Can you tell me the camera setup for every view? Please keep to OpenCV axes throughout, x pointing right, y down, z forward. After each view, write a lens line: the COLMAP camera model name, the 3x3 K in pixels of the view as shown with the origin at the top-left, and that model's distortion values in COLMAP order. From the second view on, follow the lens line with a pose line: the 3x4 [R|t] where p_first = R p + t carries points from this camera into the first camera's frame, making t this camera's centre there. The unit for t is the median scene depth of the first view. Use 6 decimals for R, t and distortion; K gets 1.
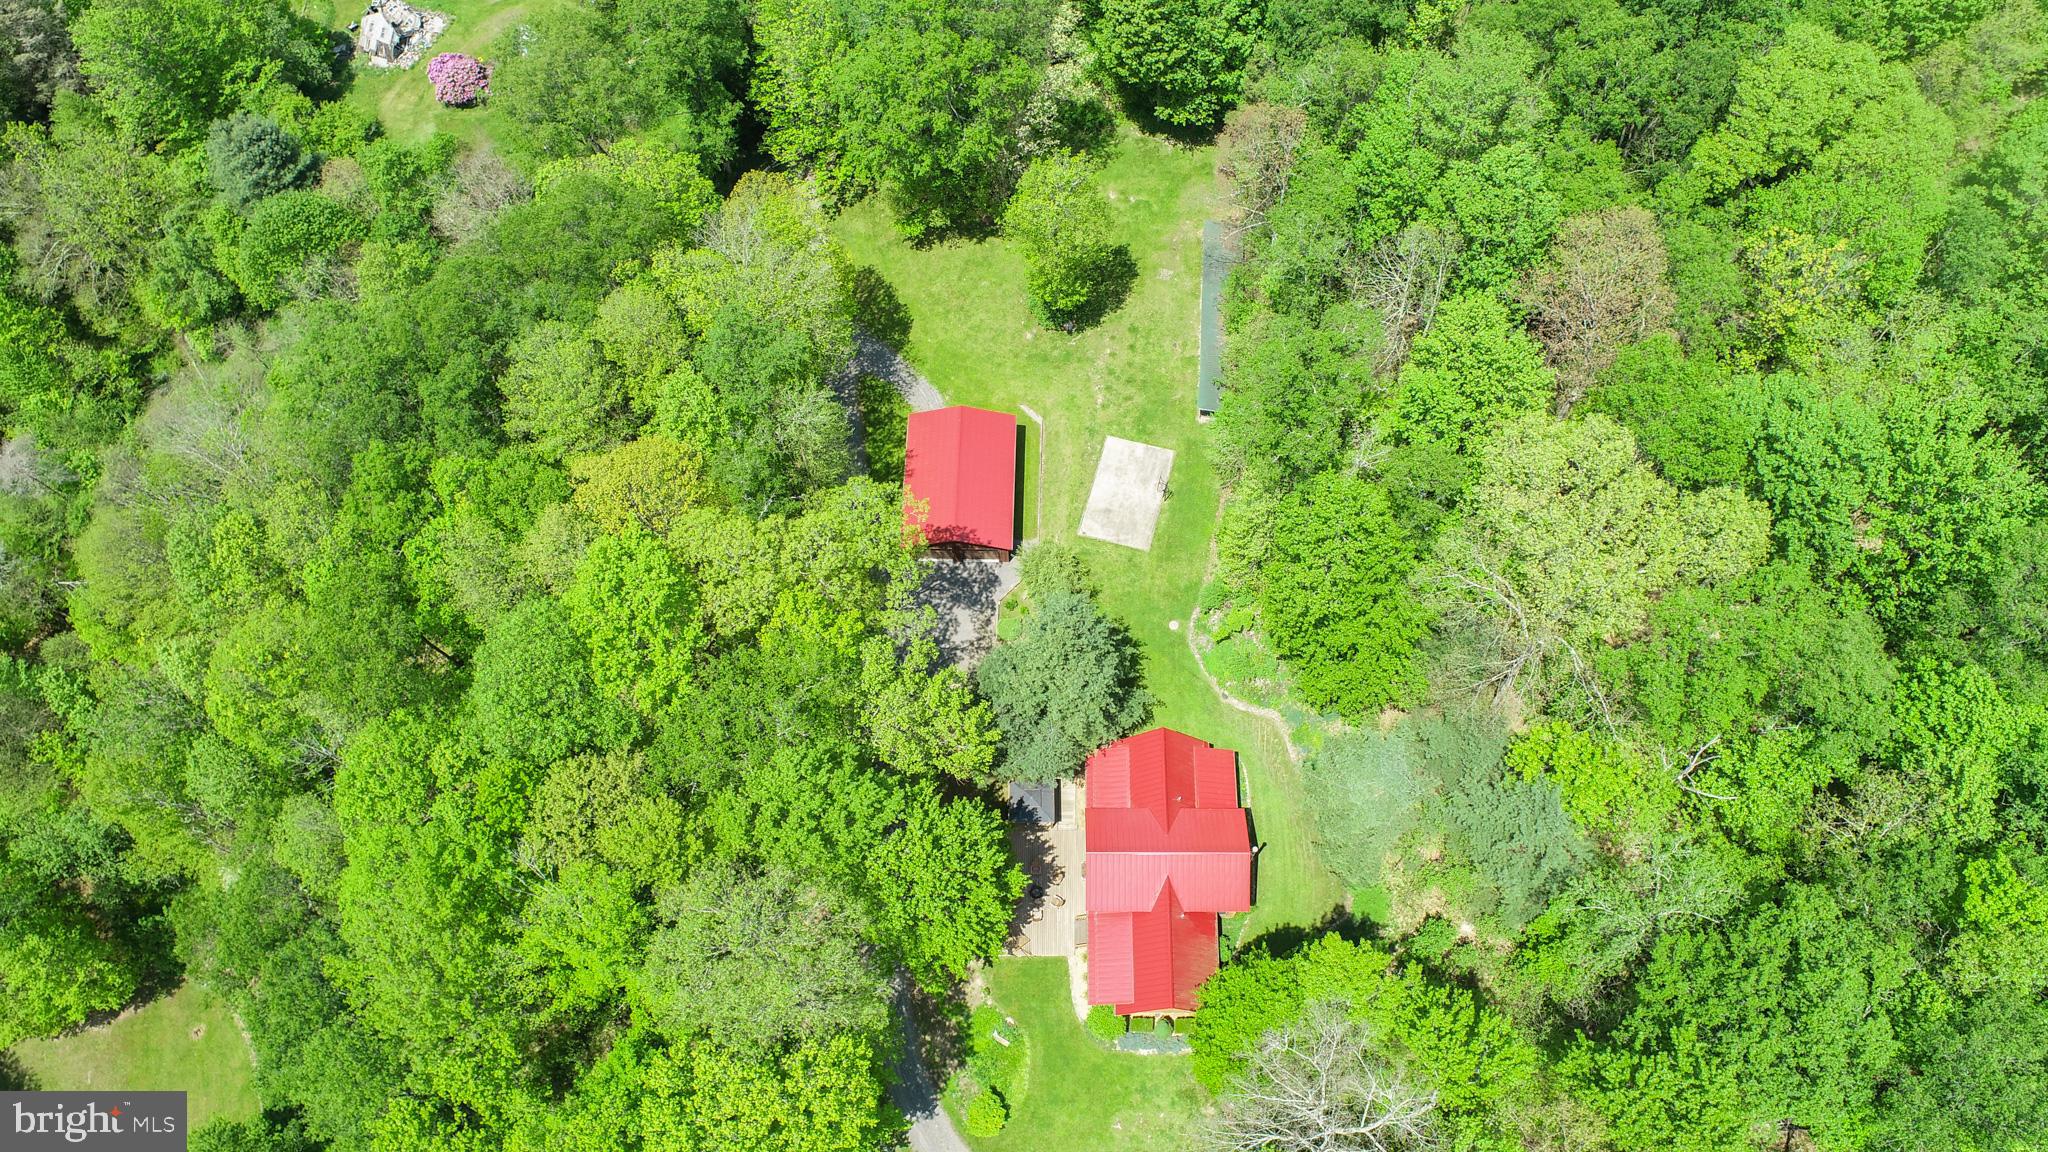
lens RADIAL K [[1385.2, 0, 1020.4], [0, 1385.2, 578.3], [0, 0, 1]] dist [-0.009513, 0.004257]
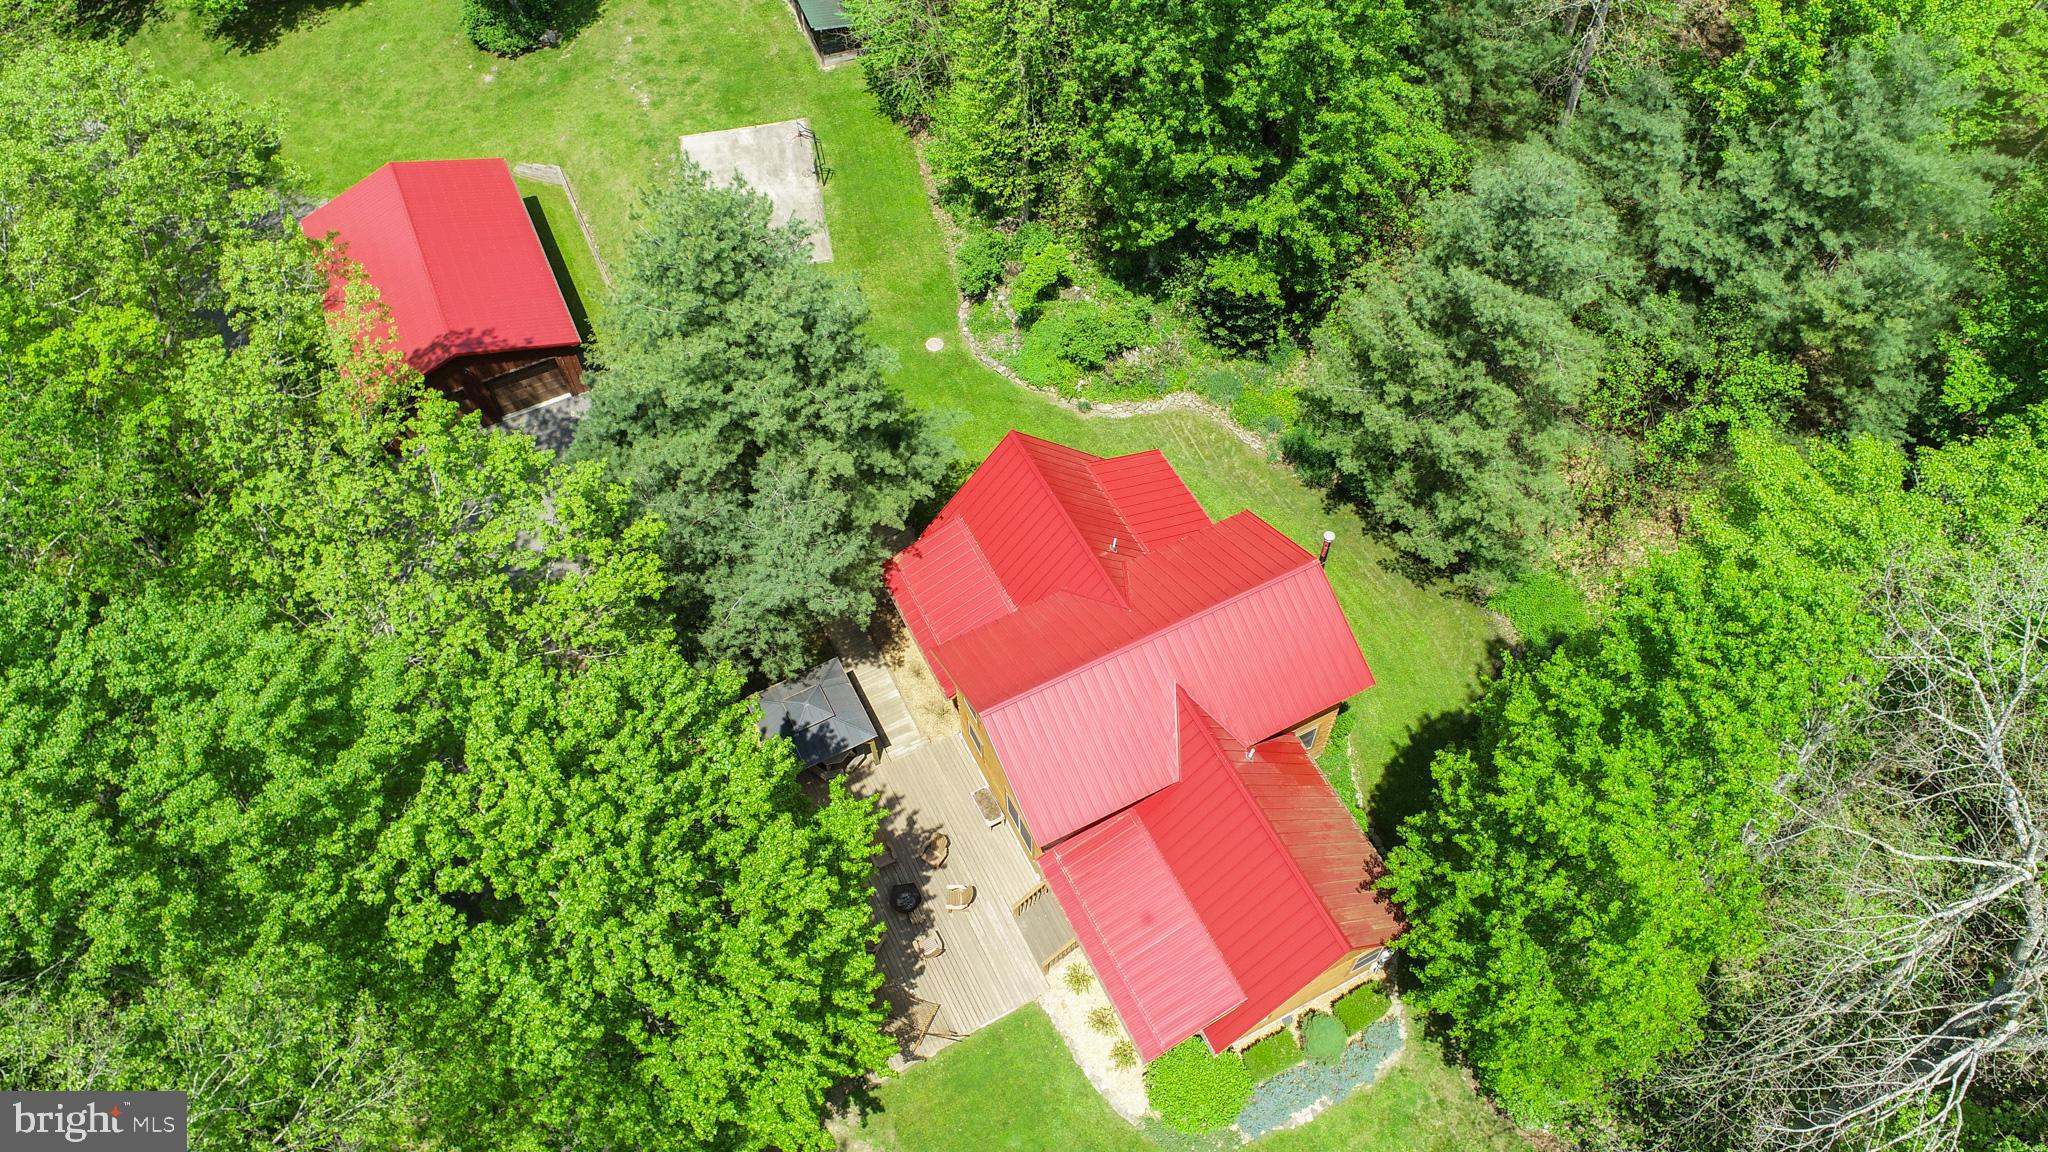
lens RADIAL K [[1385.2, 0, 1027.5], [0, 1385.2, 569.4], [0, 0, 1]] dist [-0.009513, 0.004257]
pose [[0.886442, -0.381106, 0.262640, -0.029206], [0.419814, 0.900974, -0.109558, 0.199192], [-0.194878, 0.207377, 0.958654, 0.566655]]
